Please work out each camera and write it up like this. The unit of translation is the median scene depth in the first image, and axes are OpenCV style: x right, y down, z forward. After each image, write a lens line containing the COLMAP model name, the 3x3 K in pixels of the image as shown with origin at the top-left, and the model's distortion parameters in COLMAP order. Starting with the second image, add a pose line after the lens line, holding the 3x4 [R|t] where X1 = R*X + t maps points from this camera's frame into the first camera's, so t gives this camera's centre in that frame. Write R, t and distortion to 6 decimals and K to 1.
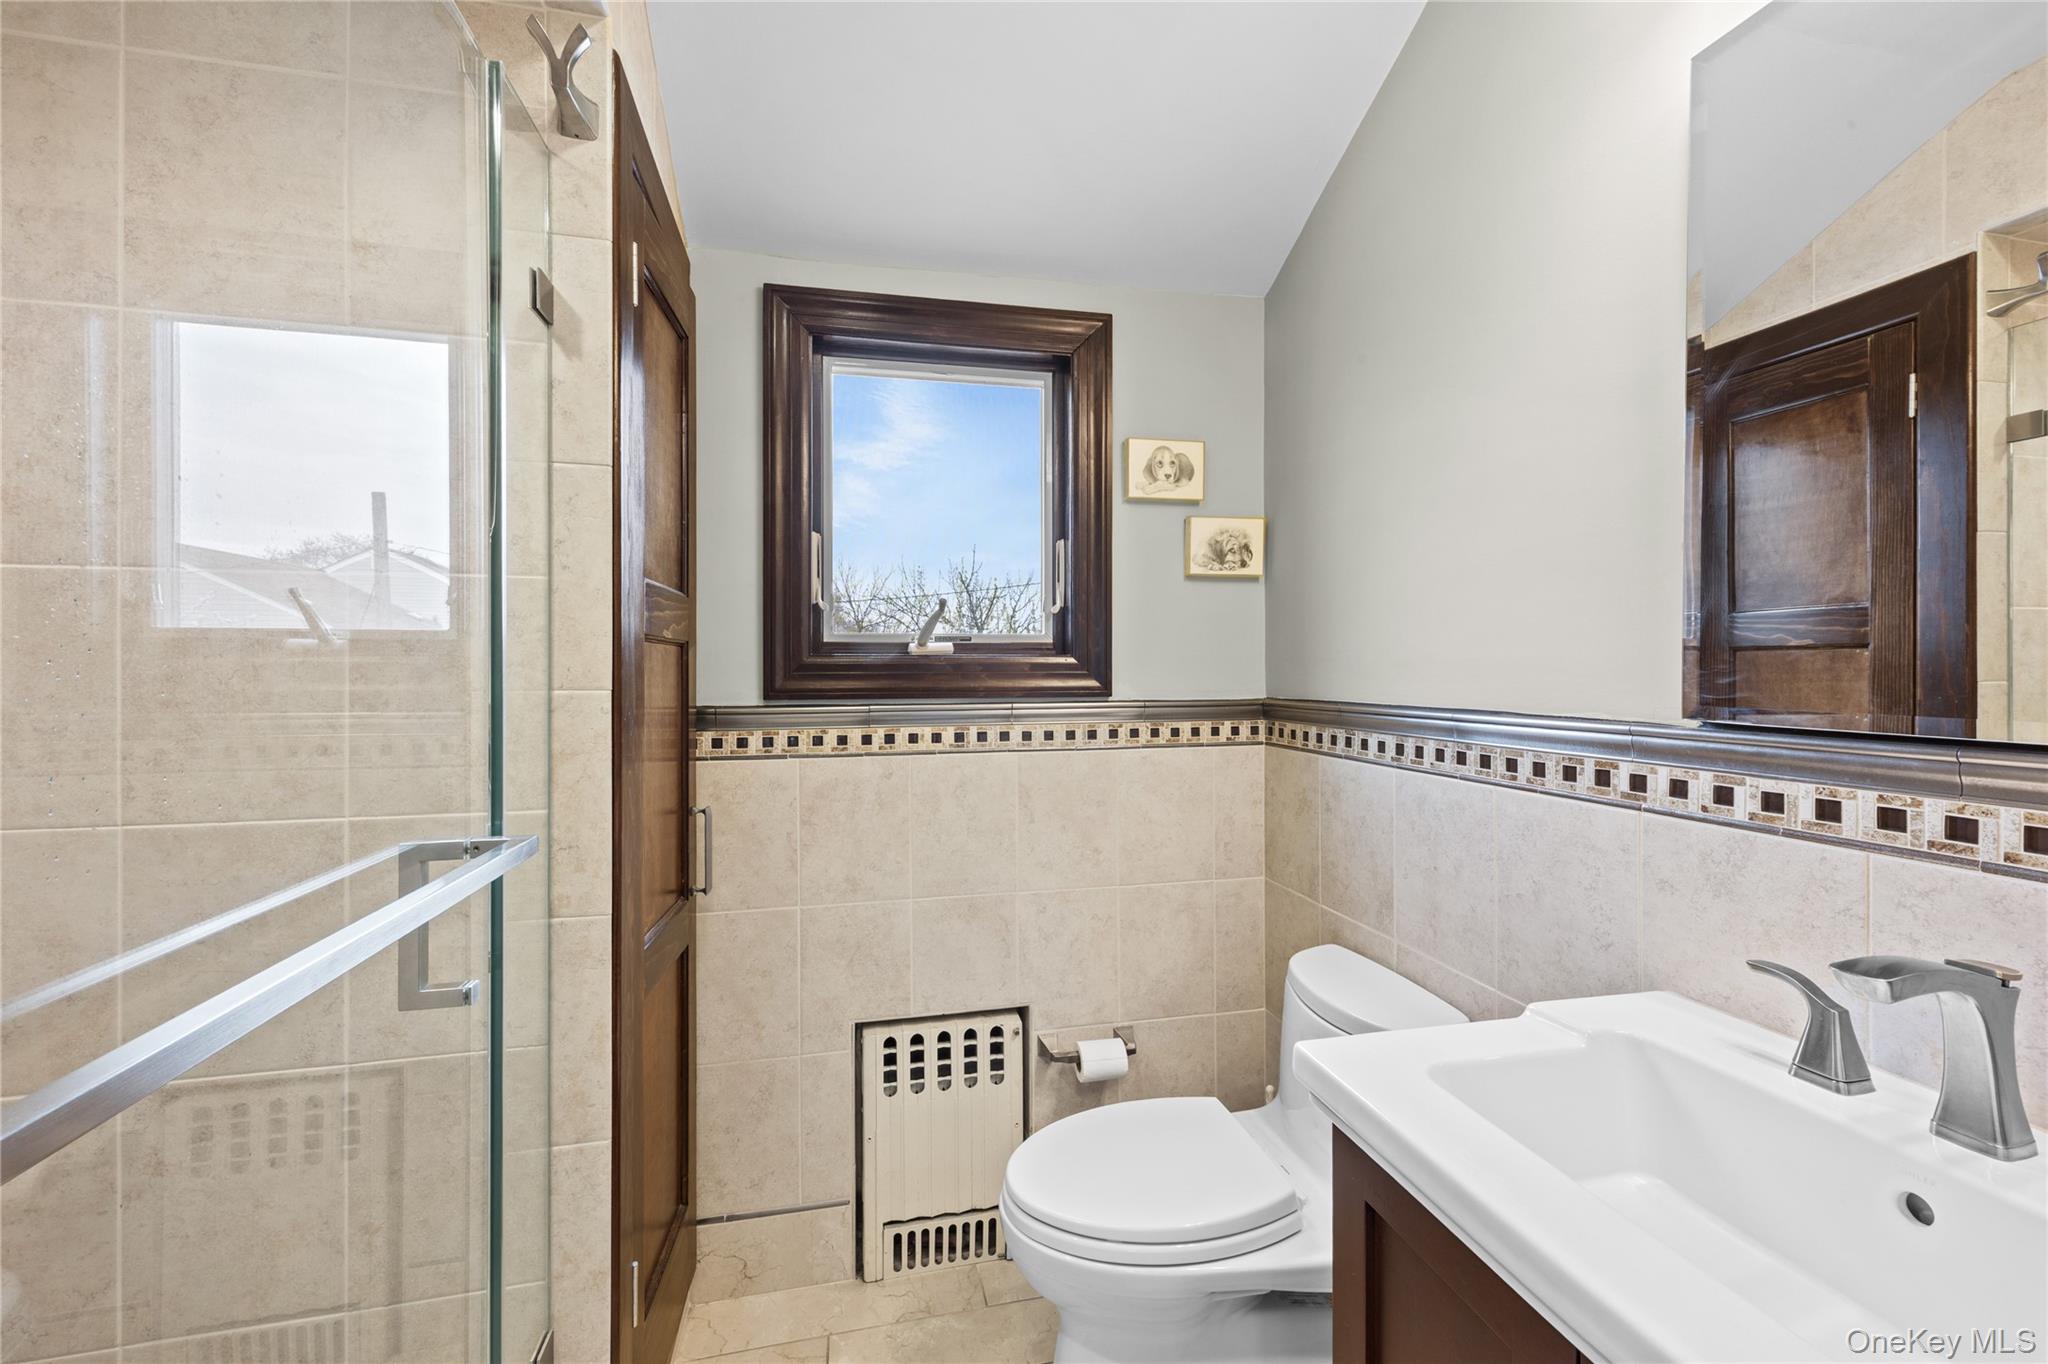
lens RADIAL K [[826.4, 0, 1021.5], [0, 826.4, 677.3], [0, 0, 1]] dist [0.010106, -0.000610]
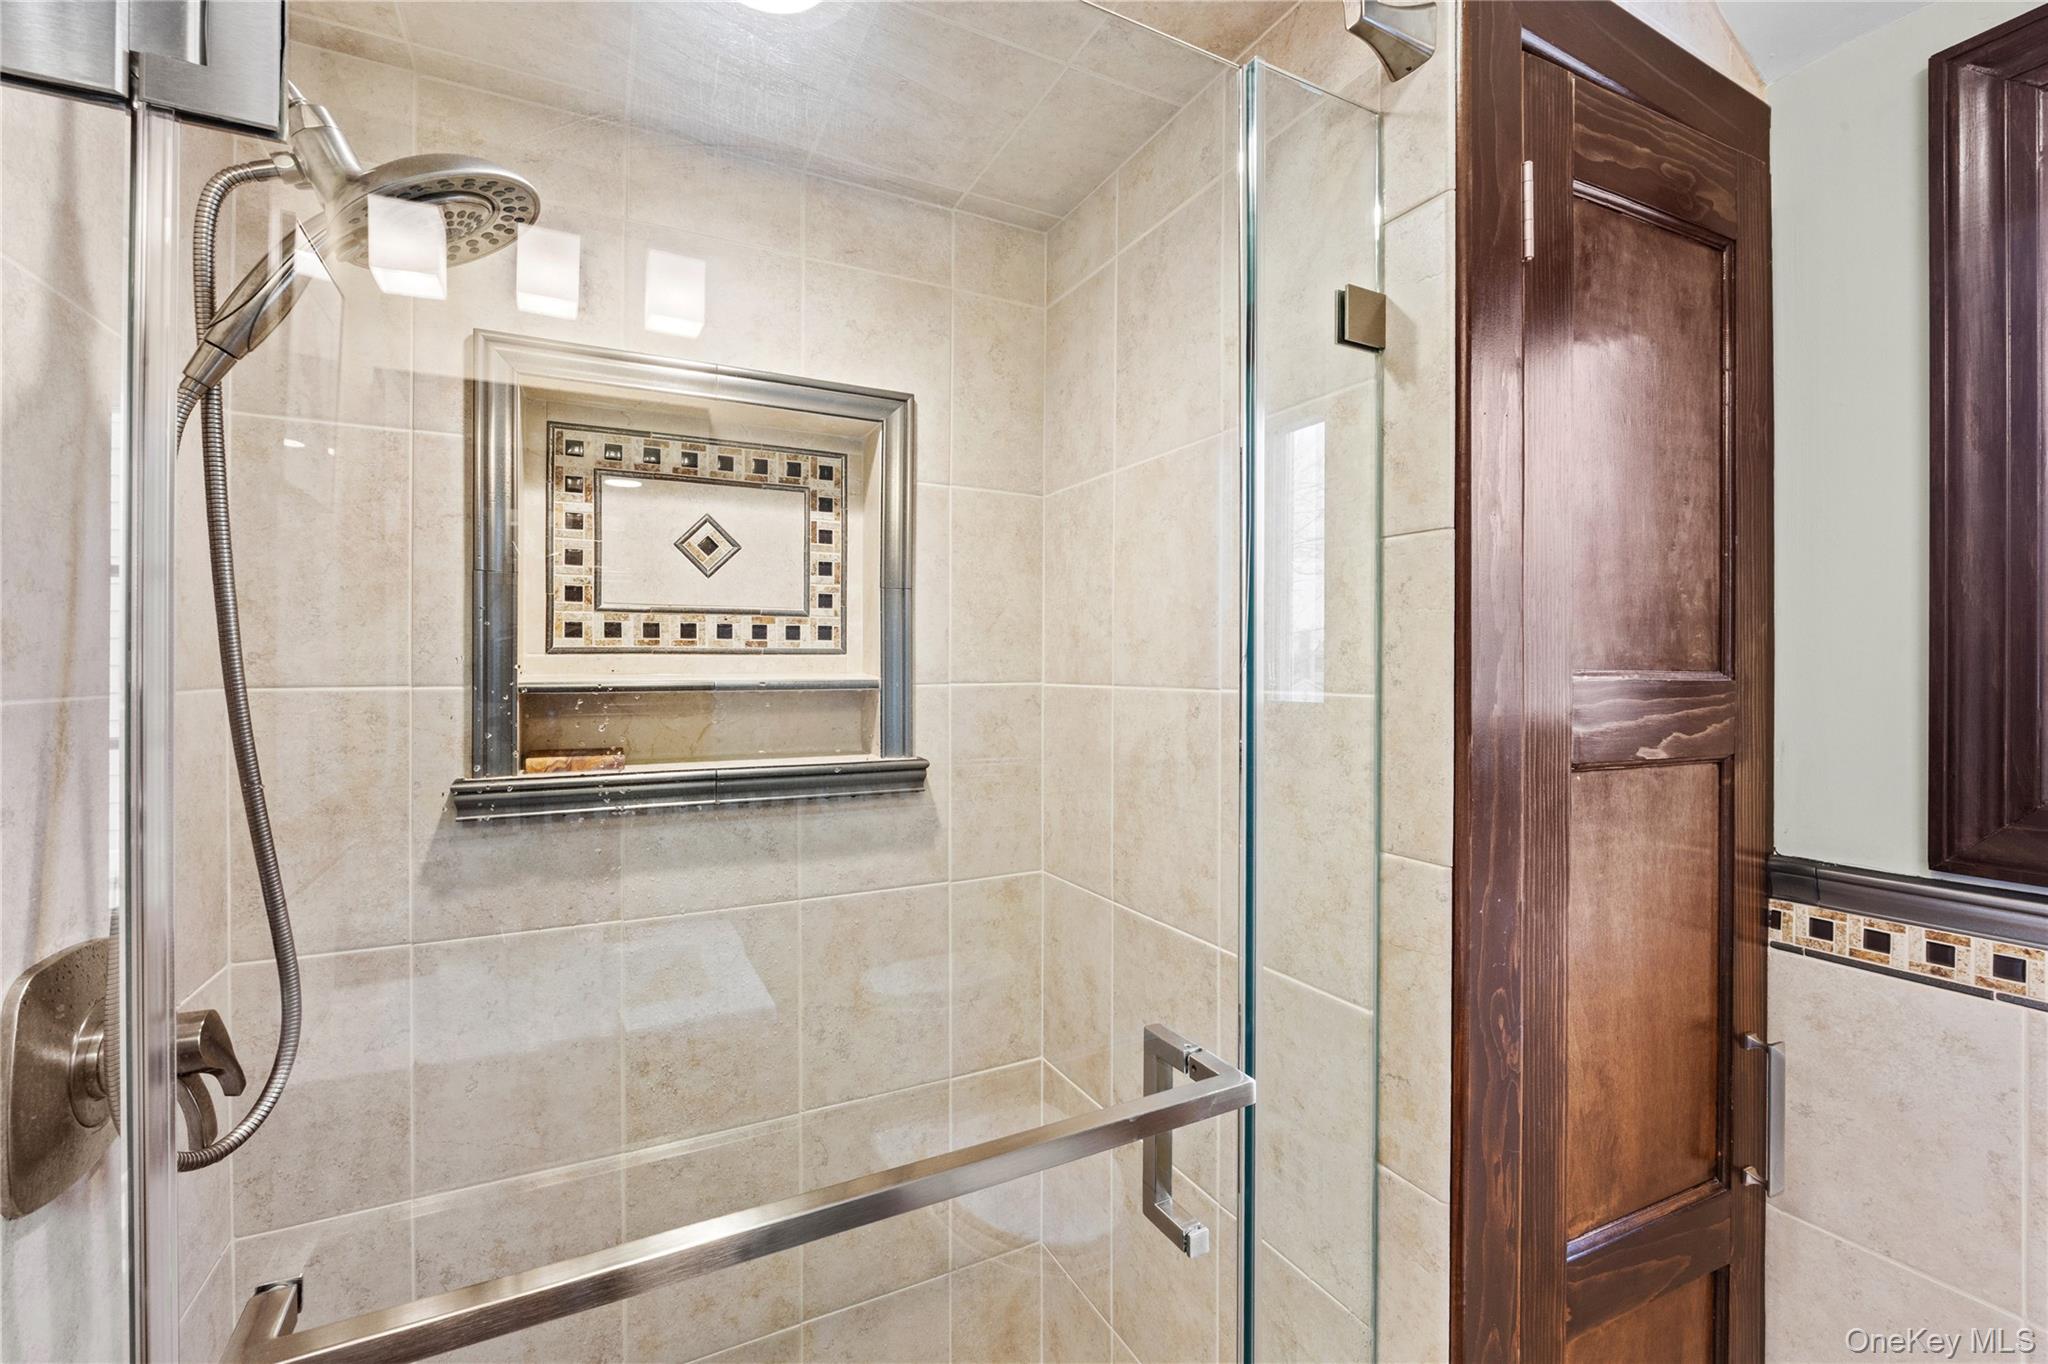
lens RADIAL K [[863.2, 0, 1018.3], [0, 863.2, 671.9], [0, 0, 1]] dist [-0.003967, -0.000859]
pose [[0.263775, 0.004116, -0.964576, 0.077278], [-0.008897, 0.999959, 0.001834, -0.140054], [0.964543, 0.008098, 0.263801, 0.492382]]
